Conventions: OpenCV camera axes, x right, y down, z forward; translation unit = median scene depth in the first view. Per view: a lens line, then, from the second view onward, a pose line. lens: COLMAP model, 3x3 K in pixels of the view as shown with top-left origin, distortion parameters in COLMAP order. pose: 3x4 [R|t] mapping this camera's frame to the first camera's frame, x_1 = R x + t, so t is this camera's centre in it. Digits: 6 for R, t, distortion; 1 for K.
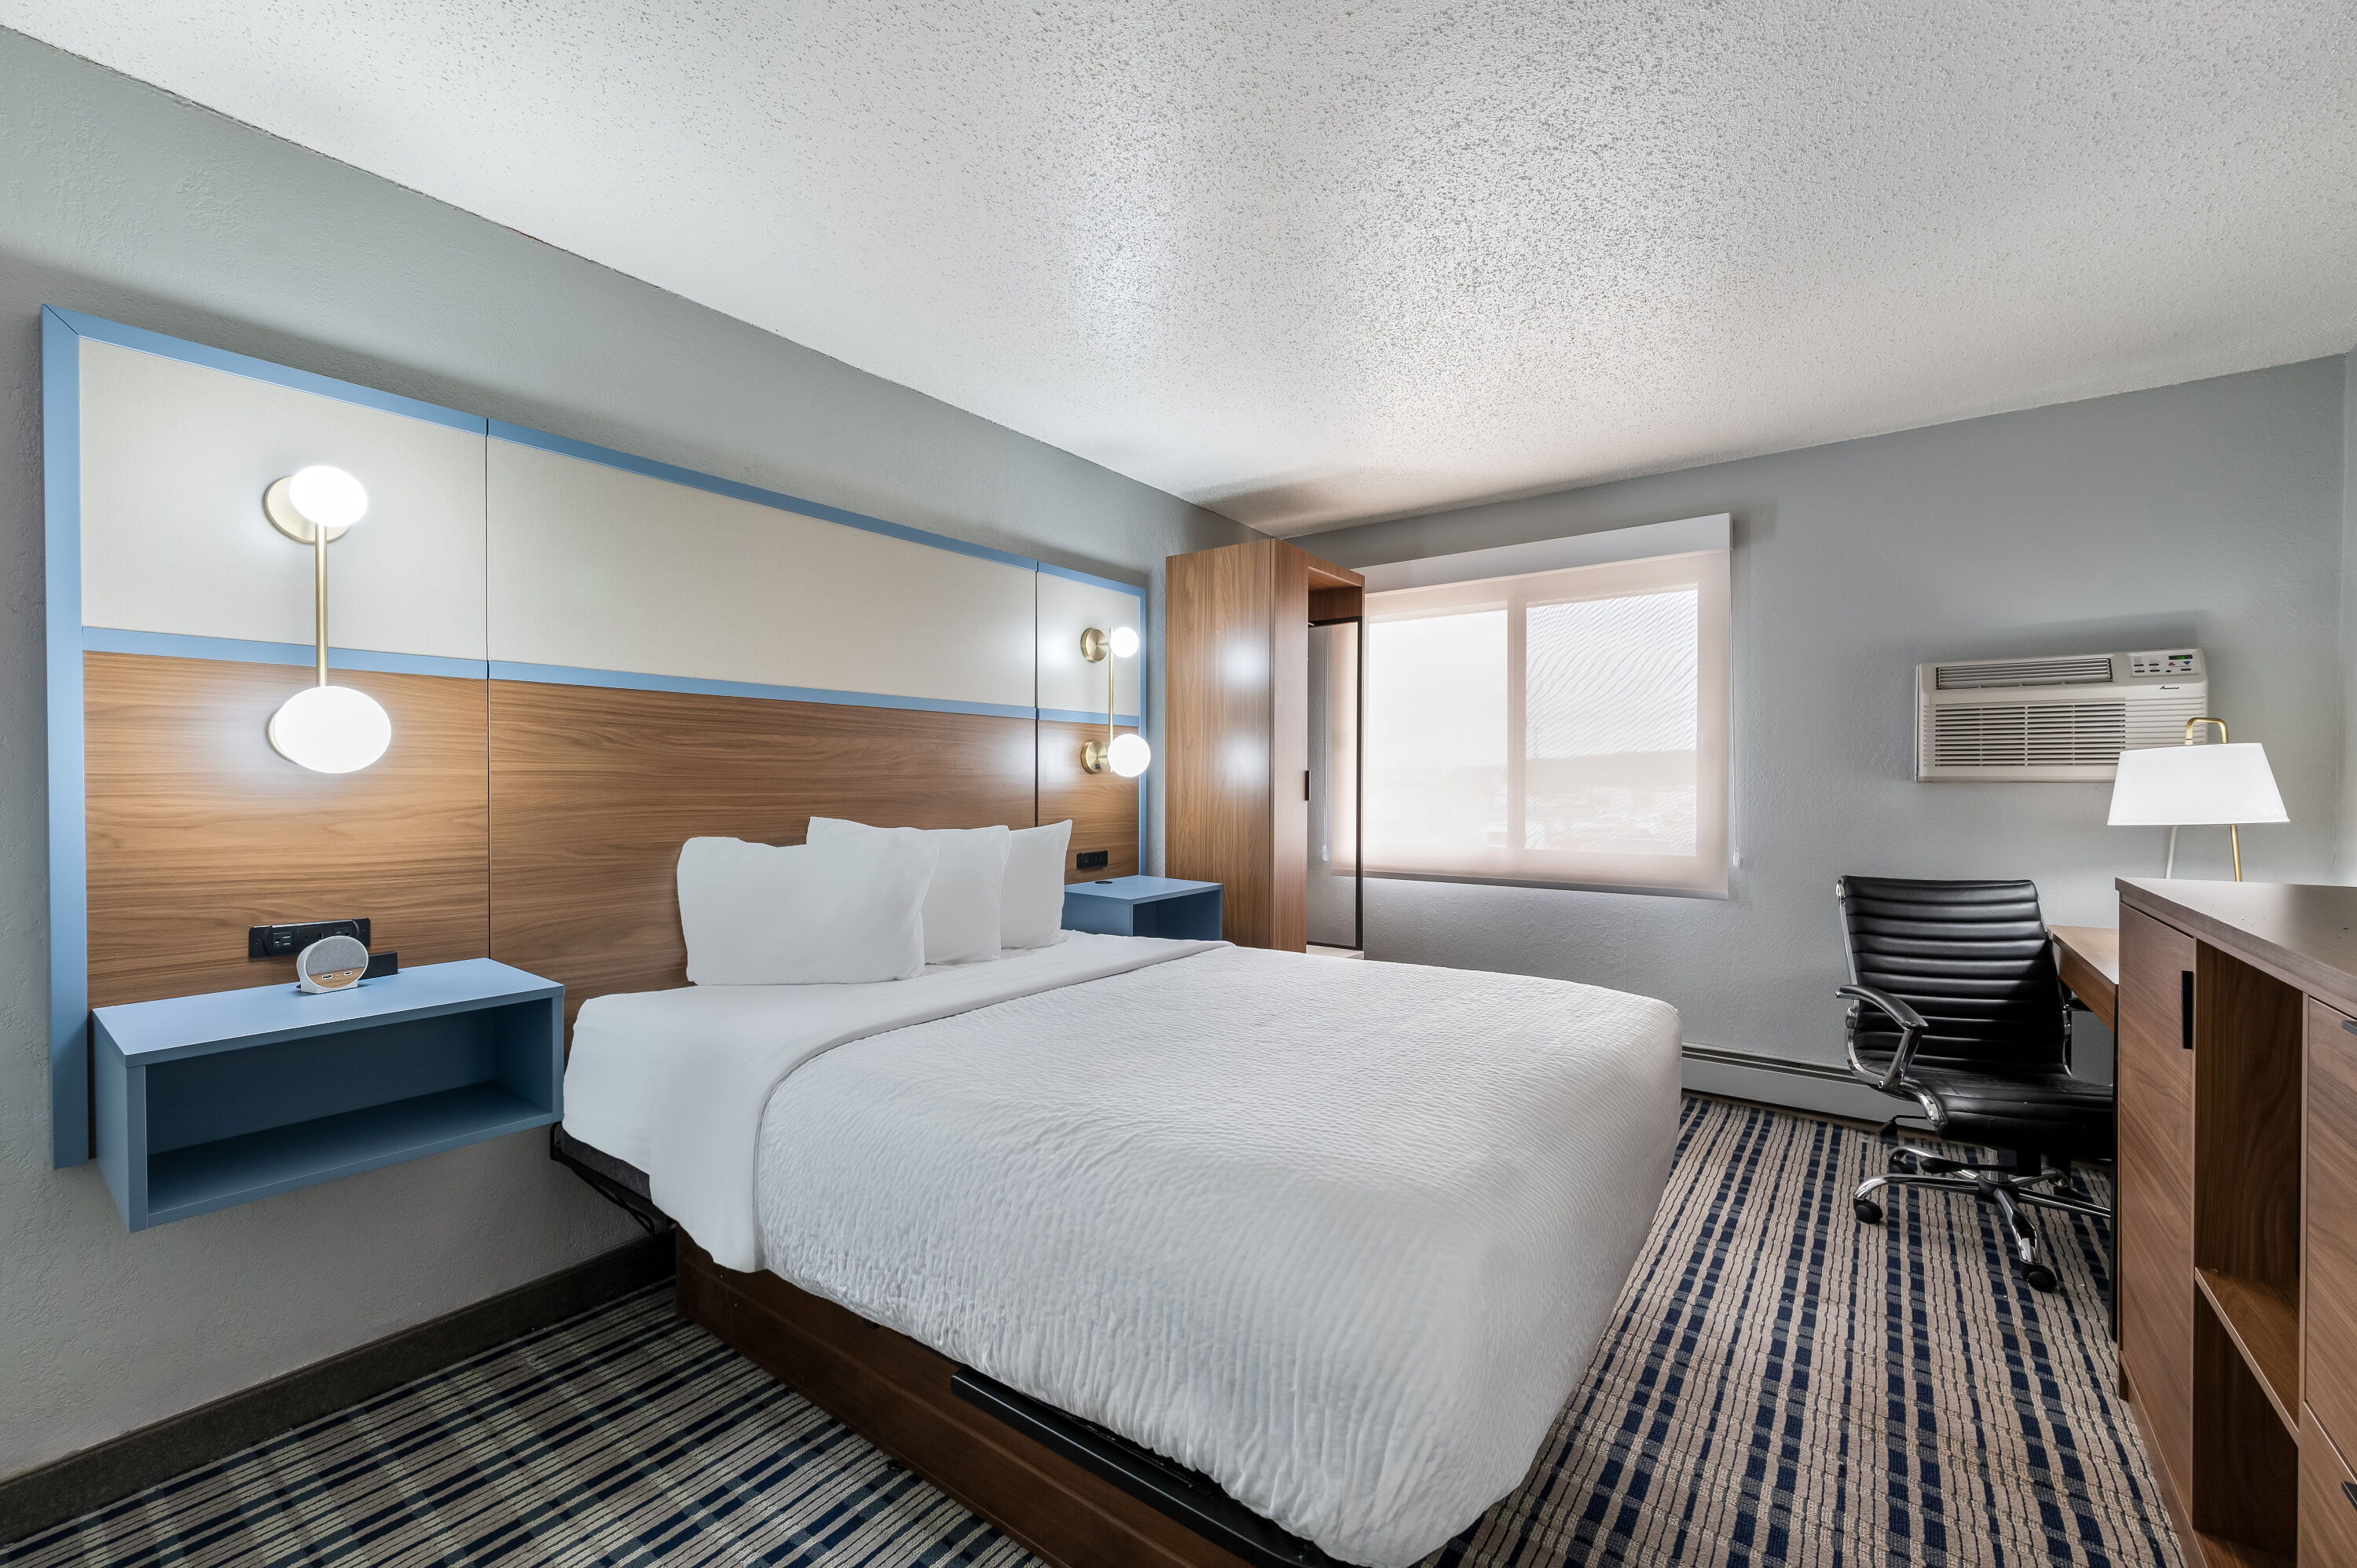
lens RADIAL K [[956.5, 0, 1178.5], [0, 956.5, 784.0], [0, 0, 1]] dist [-0.000498, -0.000010]
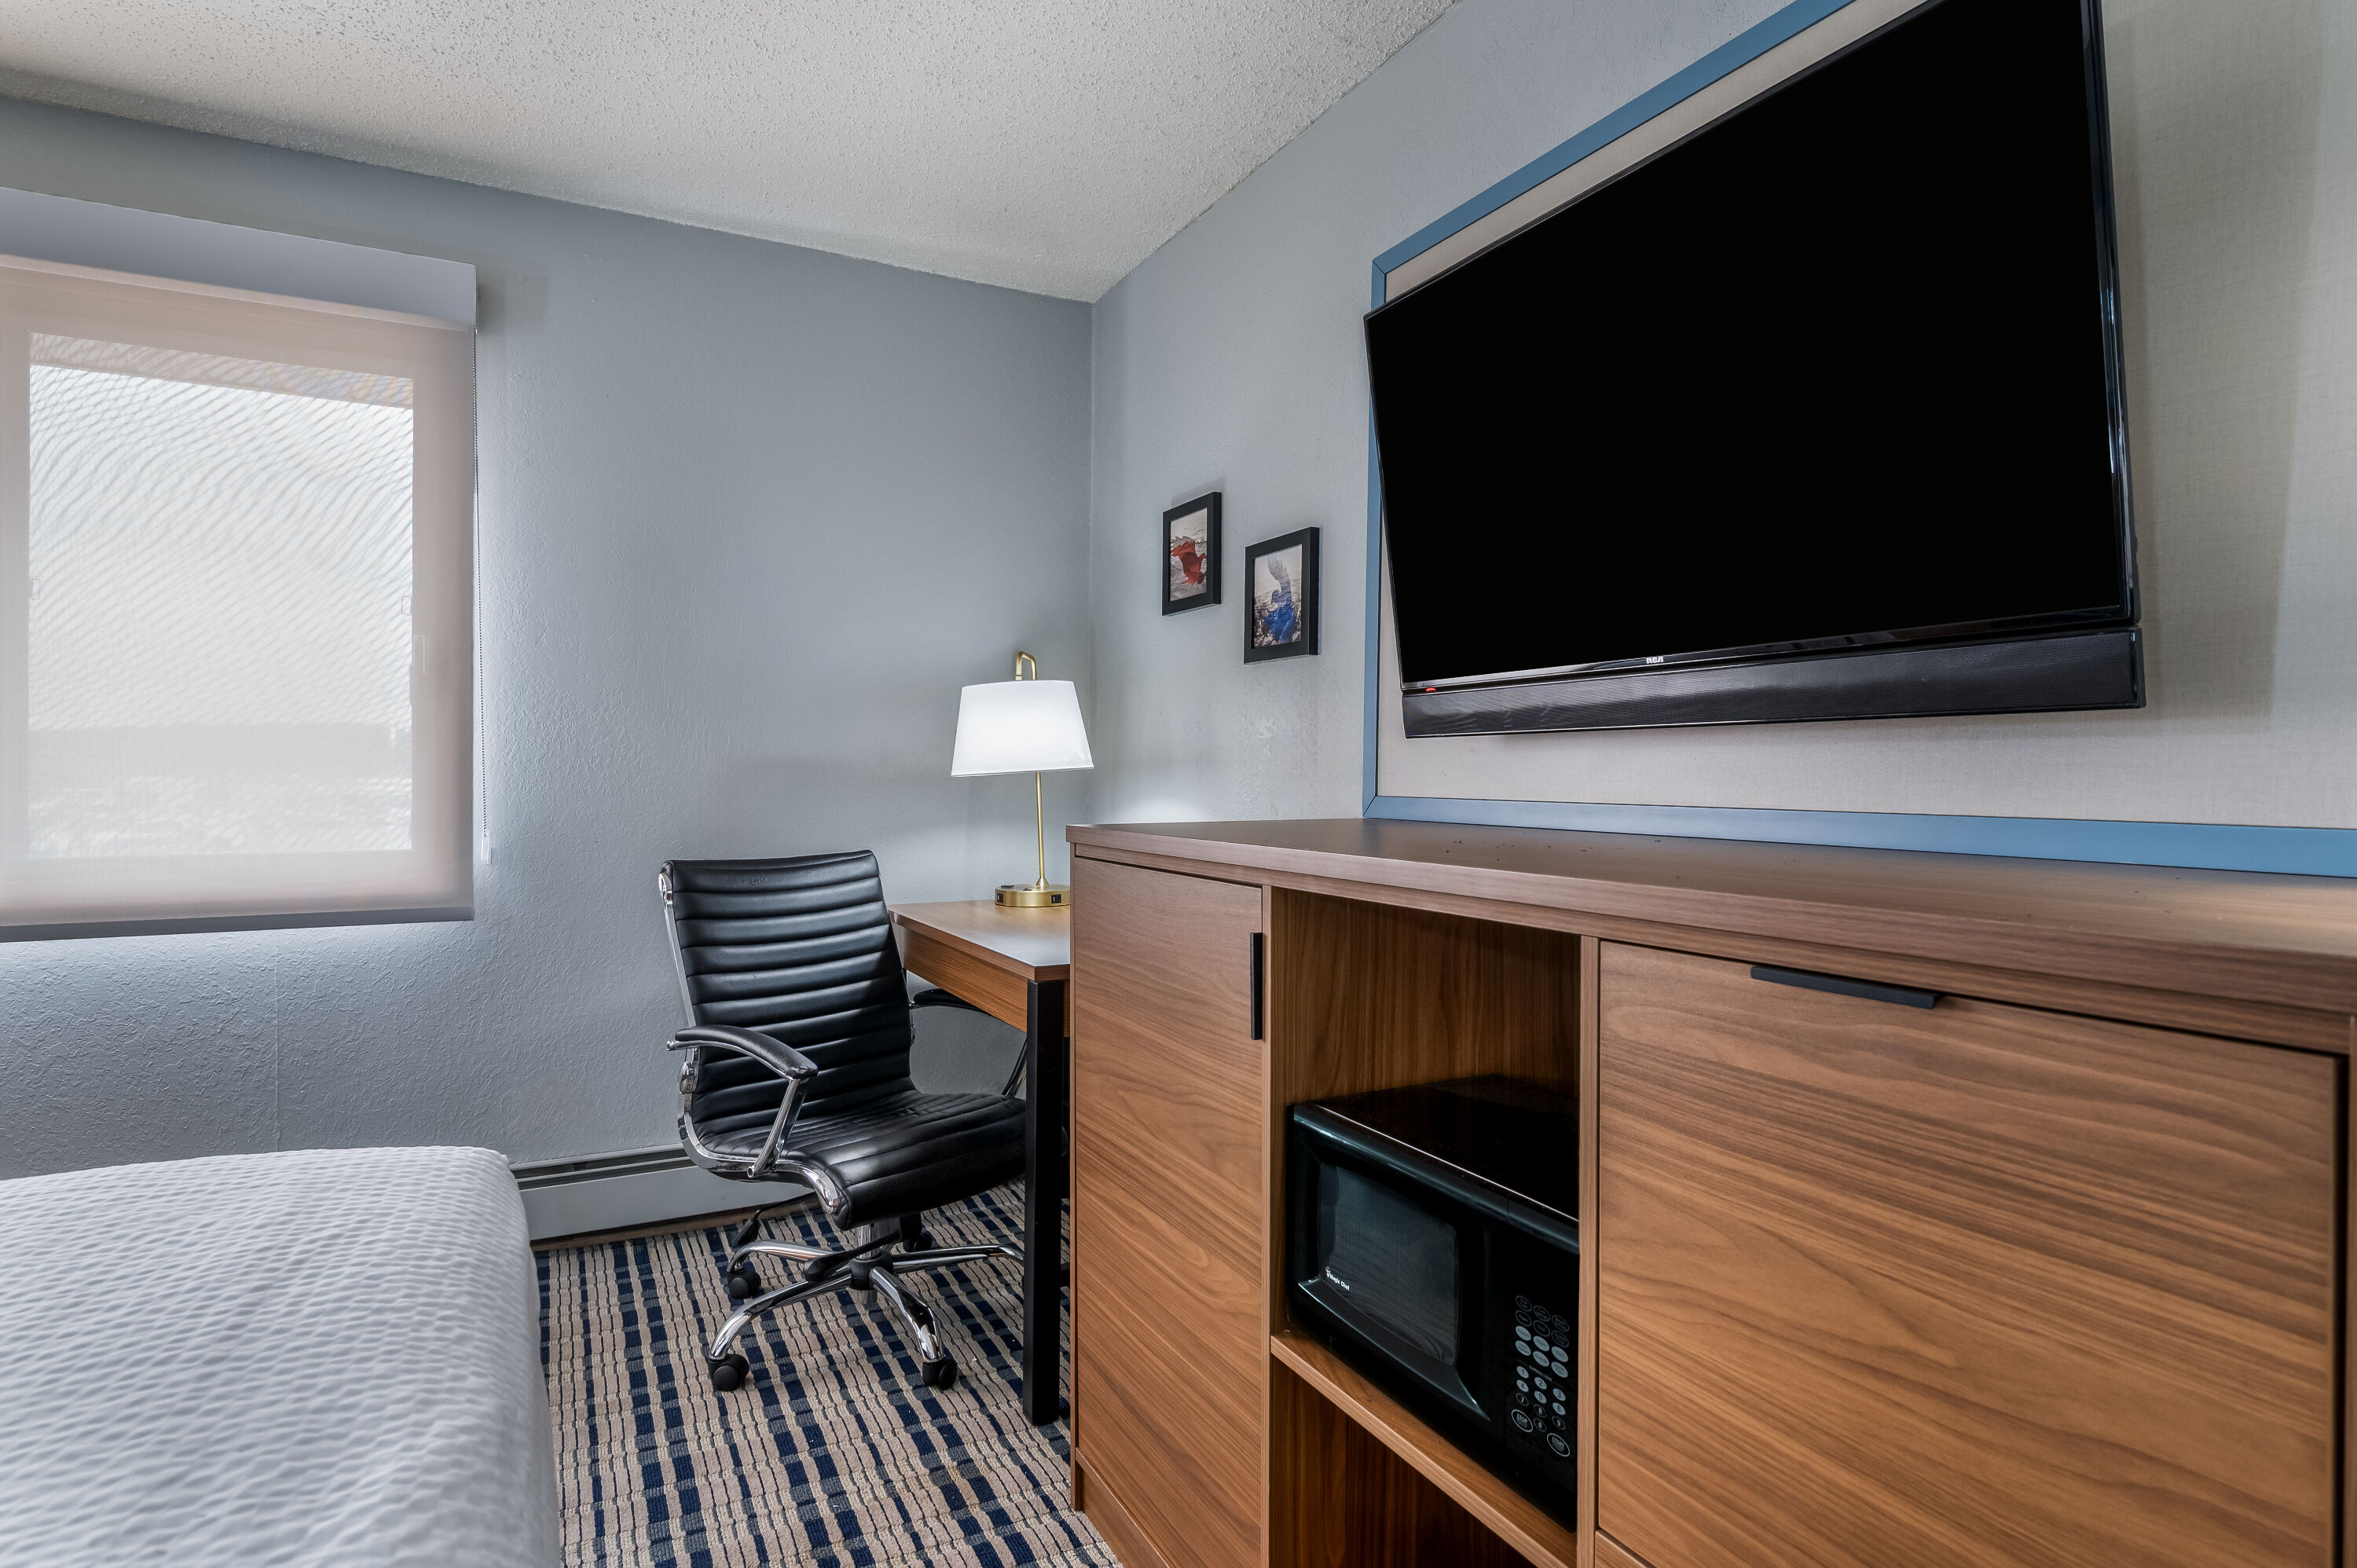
lens RADIAL K [[1227.1, 0, 1183.3], [0, 1227.1, 777.2], [0, 0, 1]] dist [0.001161, -0.000038]
pose [[0.432190, -0.001046, 0.901782, 0.106387], [-0.001008, 0.999998, 0.001643, 0.043058], [-0.901782, -0.001619, 0.432189, 0.373984]]
